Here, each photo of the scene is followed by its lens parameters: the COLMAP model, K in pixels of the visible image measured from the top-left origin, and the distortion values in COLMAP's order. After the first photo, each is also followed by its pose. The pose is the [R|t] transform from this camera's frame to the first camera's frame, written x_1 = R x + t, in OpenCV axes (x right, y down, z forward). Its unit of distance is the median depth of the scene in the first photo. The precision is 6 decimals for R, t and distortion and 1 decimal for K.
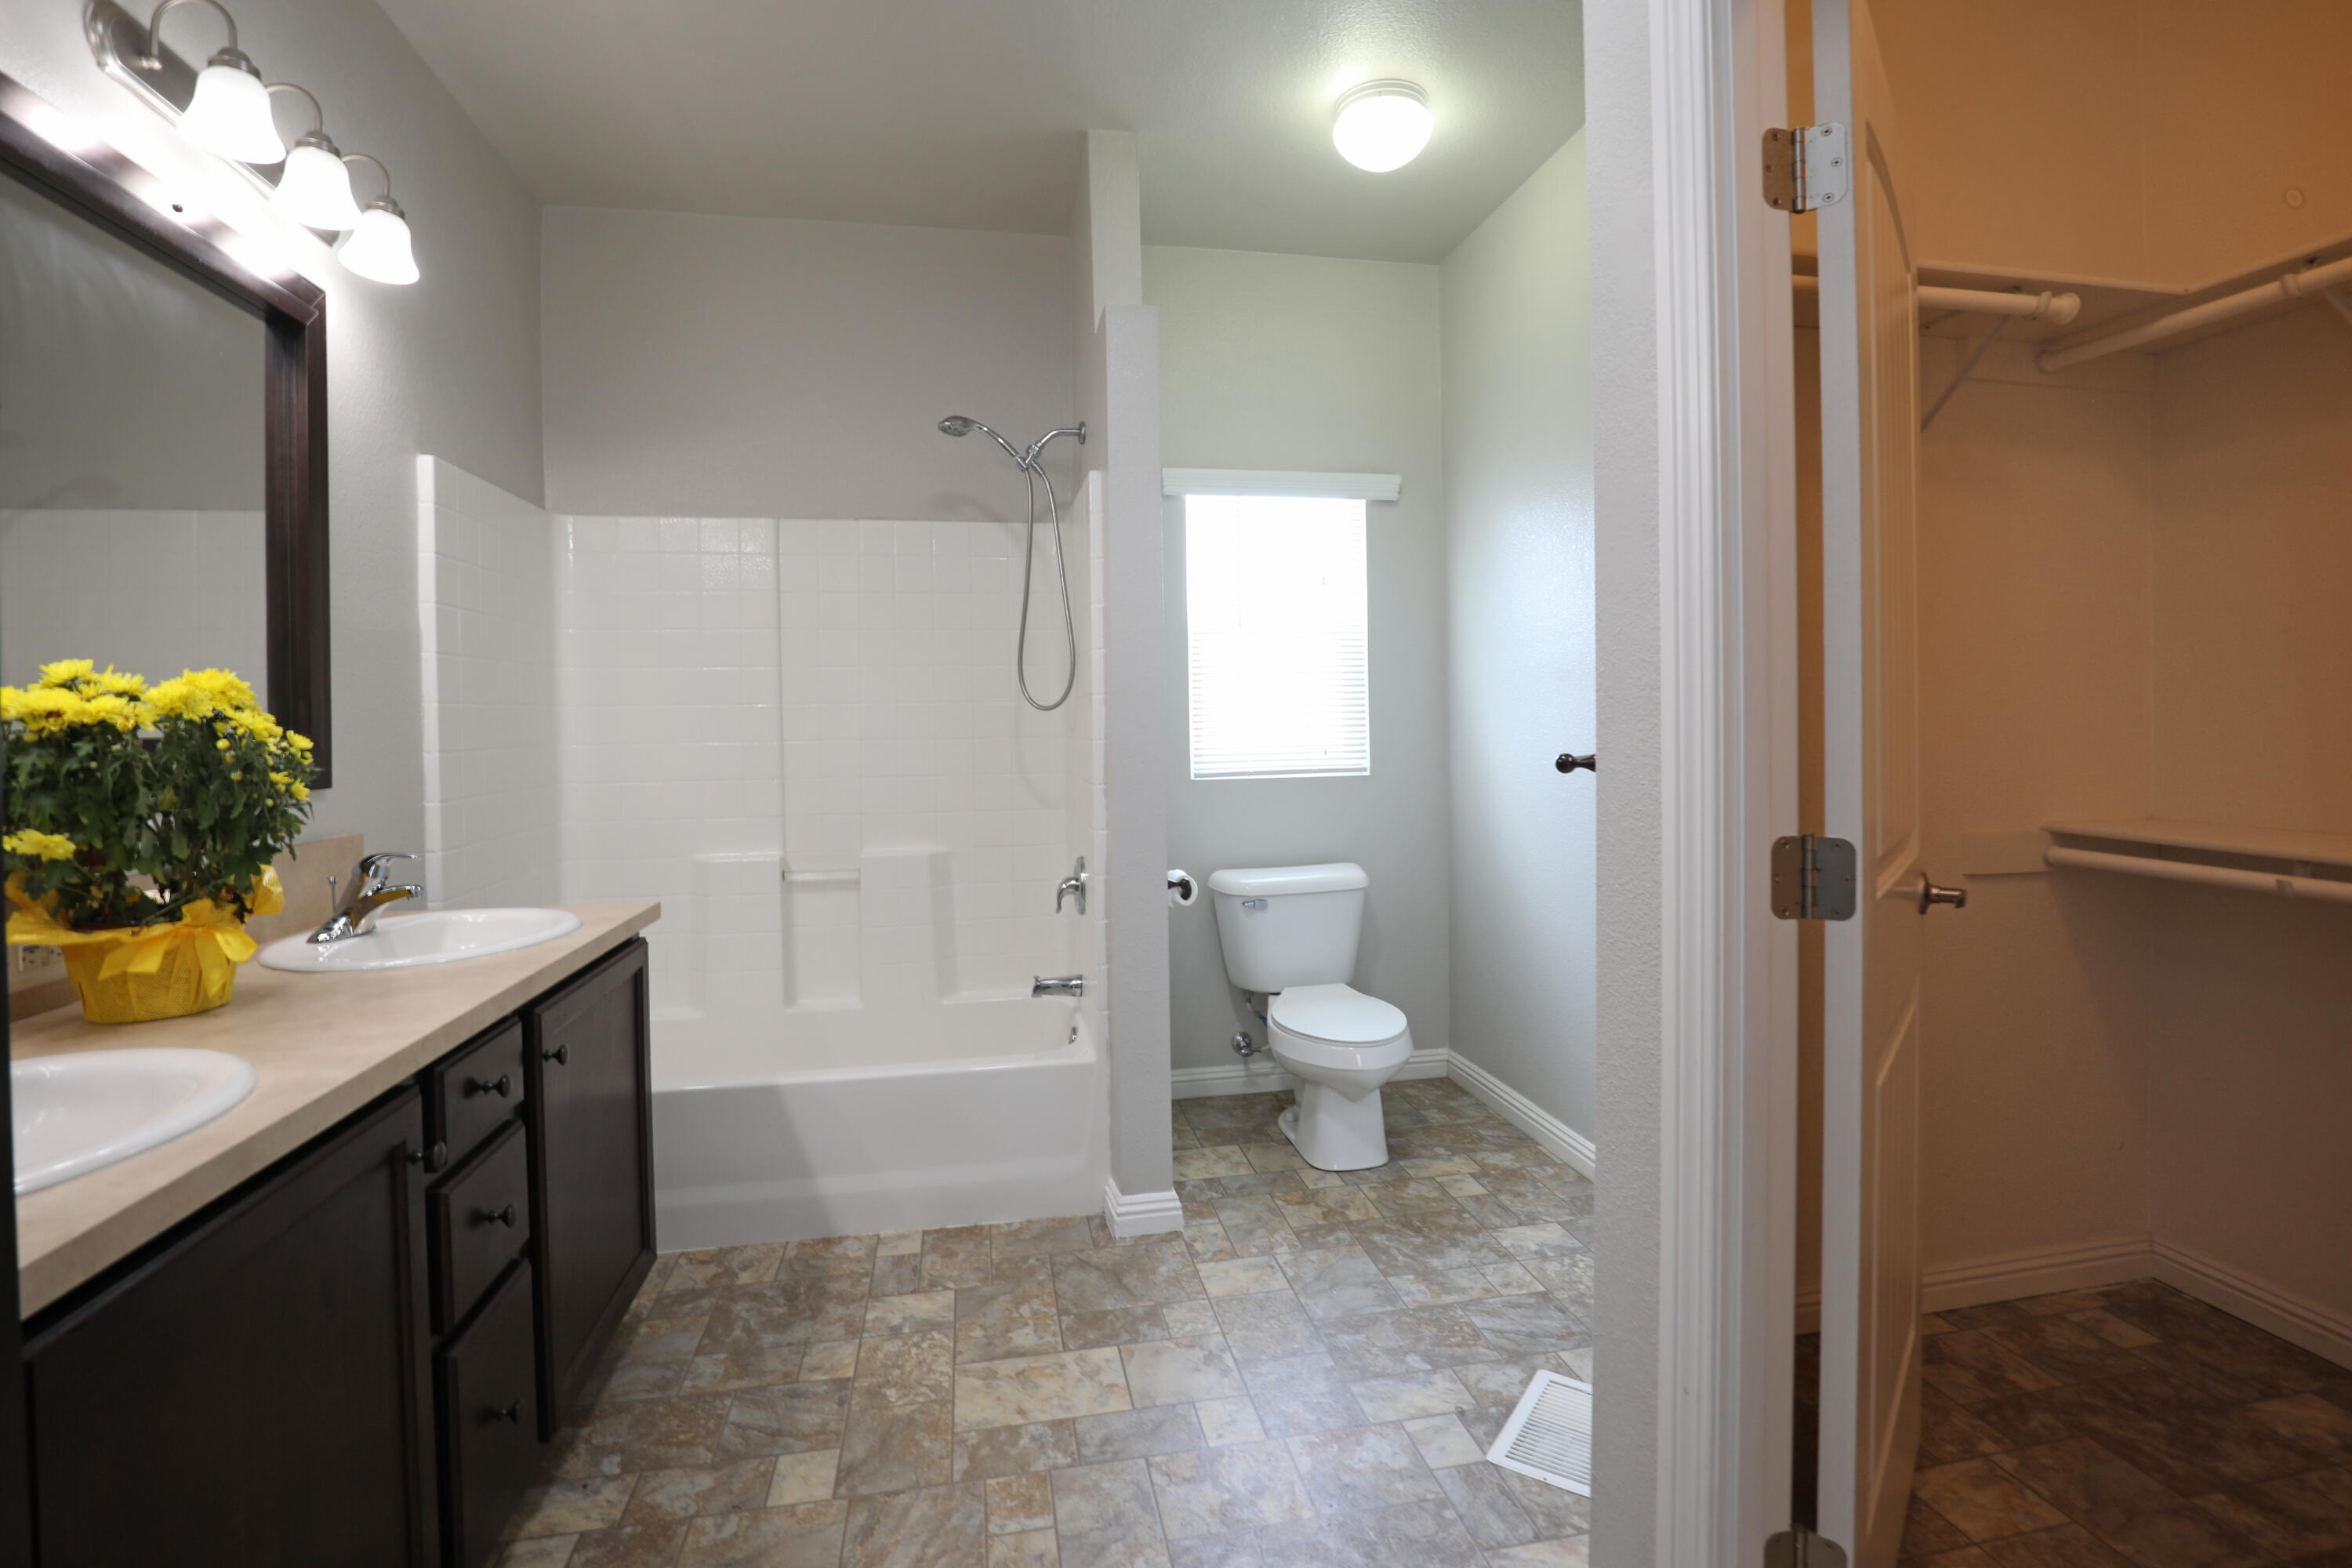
lens RADIAL K [[1078.5, 0, 1167.8], [0, 1078.5, 758.7], [0, 0, 1]] dist [-0.017282, 0.000328]
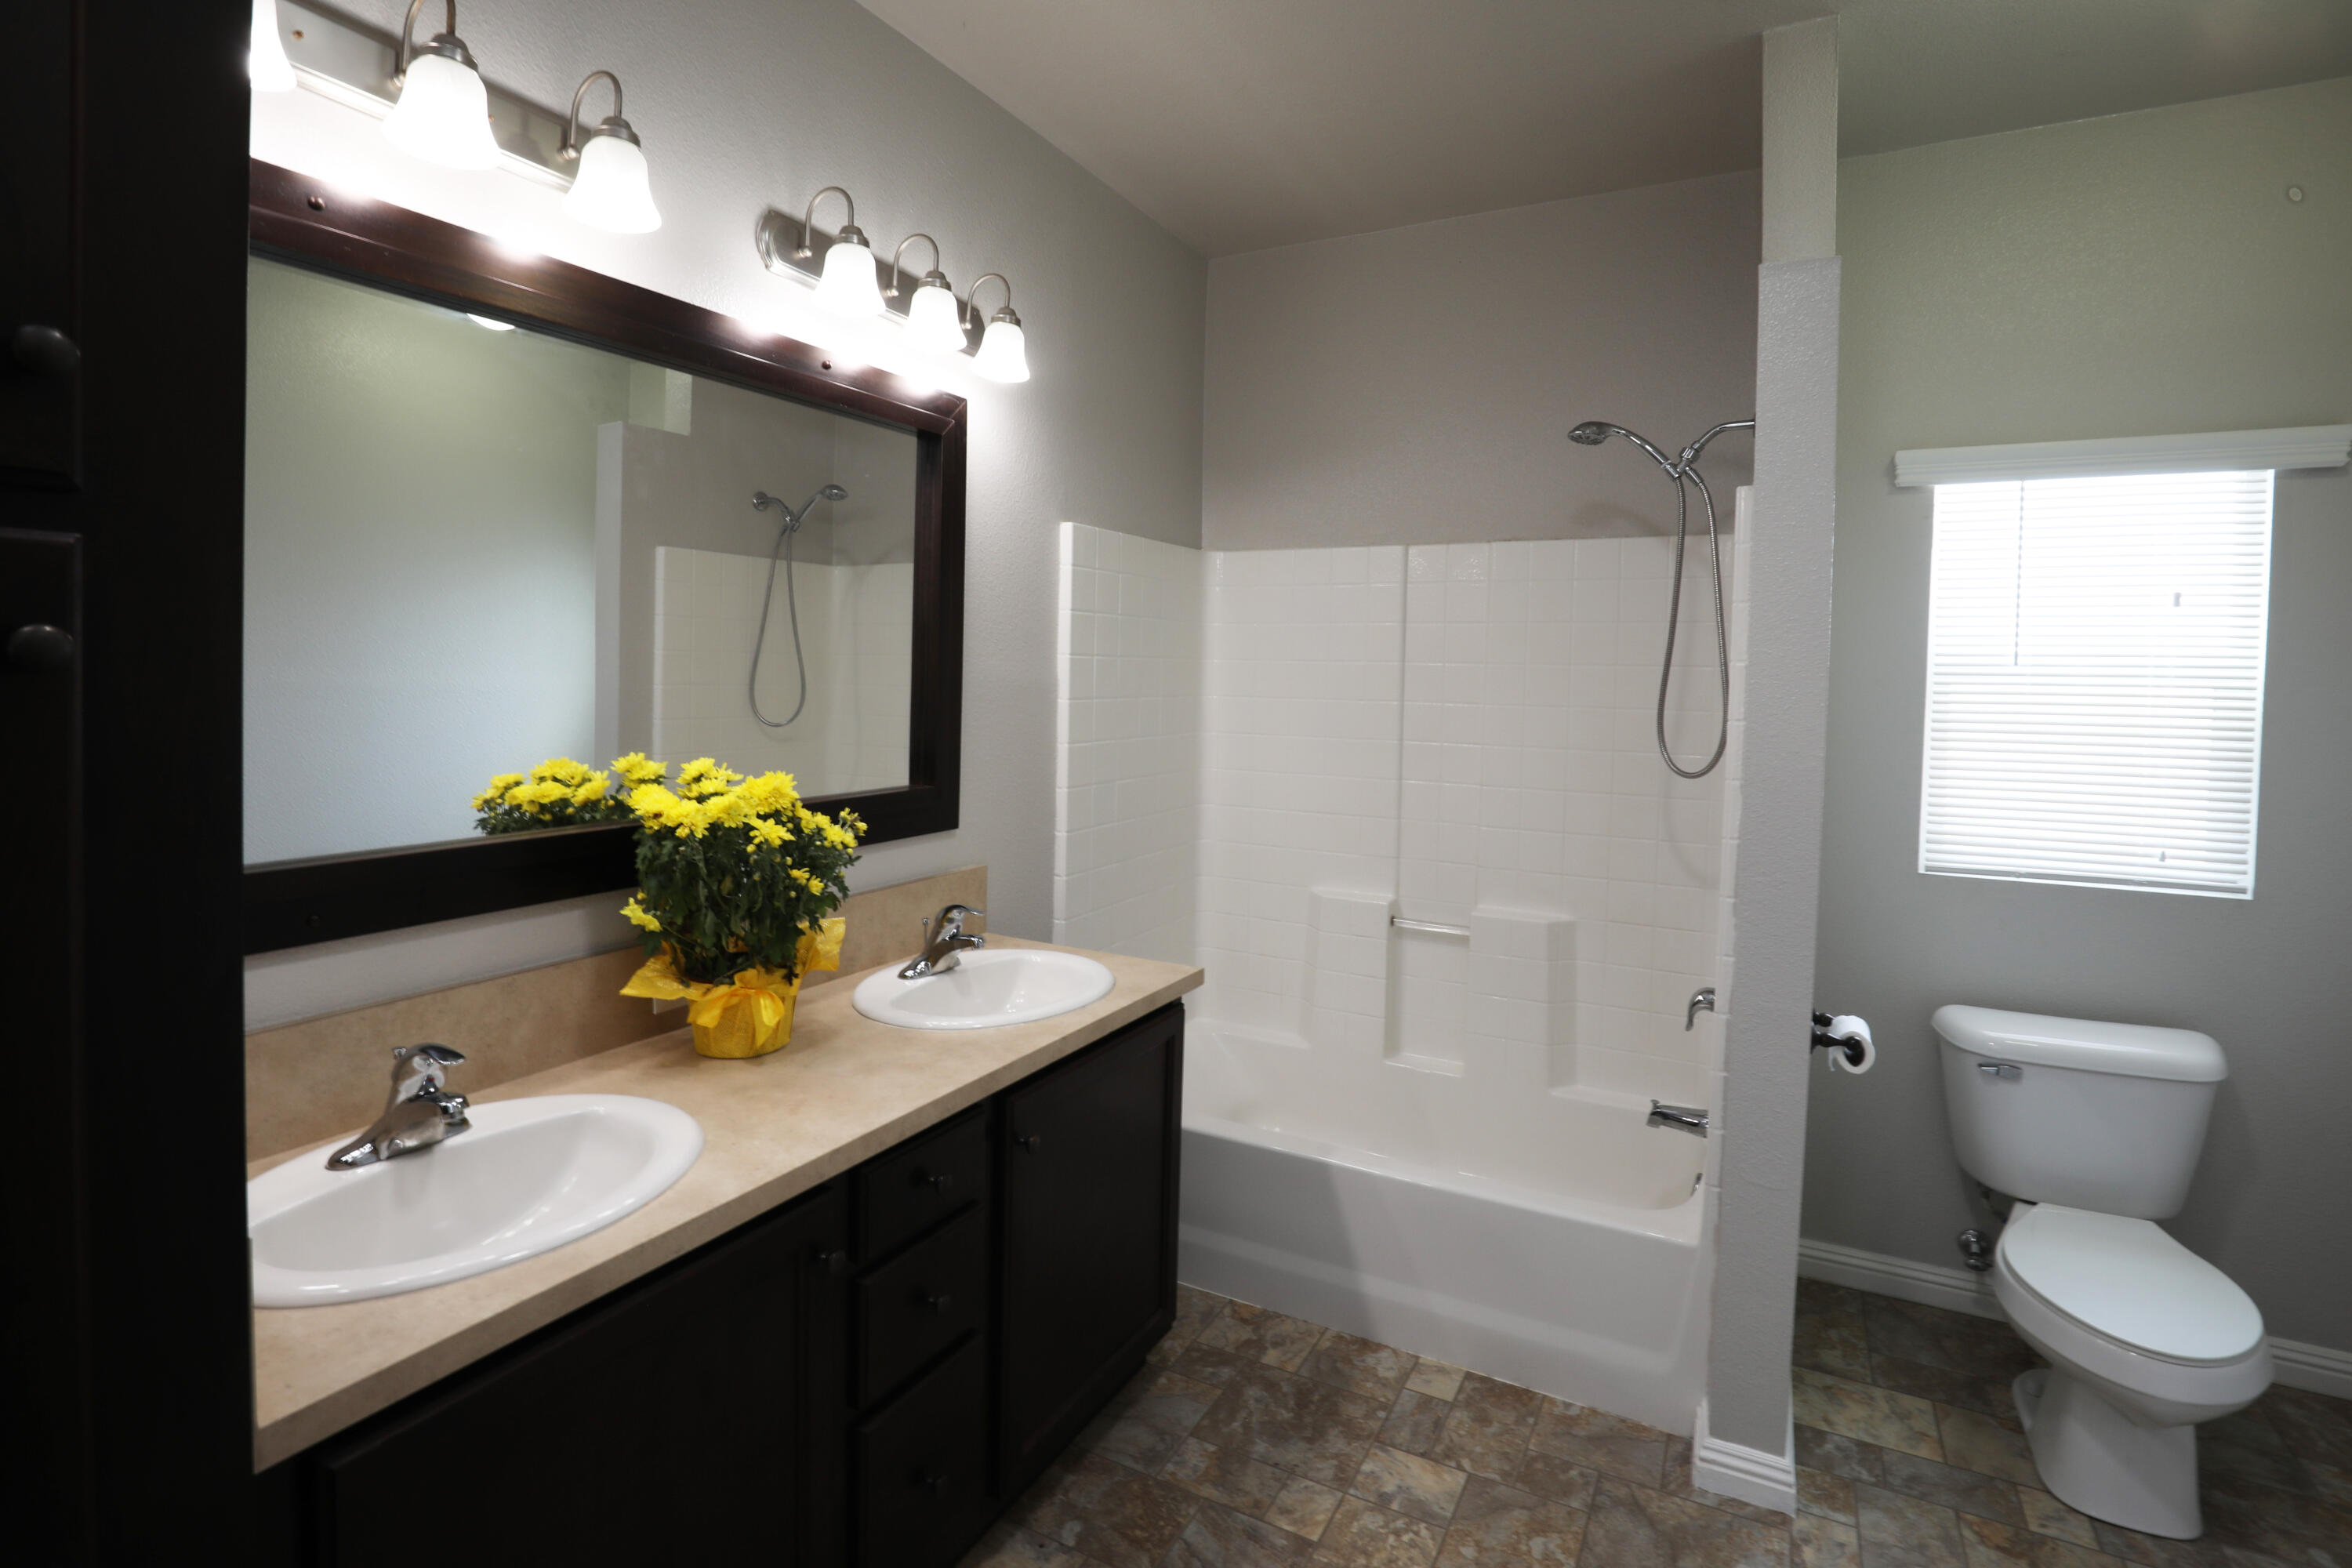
lens RADIAL K [[1100.9, 0, 1168.6], [0, 1100.9, 744.4], [0, 0, 1]] dist [-0.034648, 0.007568]
pose [[0.786653, 0.064375, -0.614030, 0.099174], [-0.056327, 0.997885, 0.032456, -0.092673], [0.614821, 0.009055, 0.788615, 0.159078]]
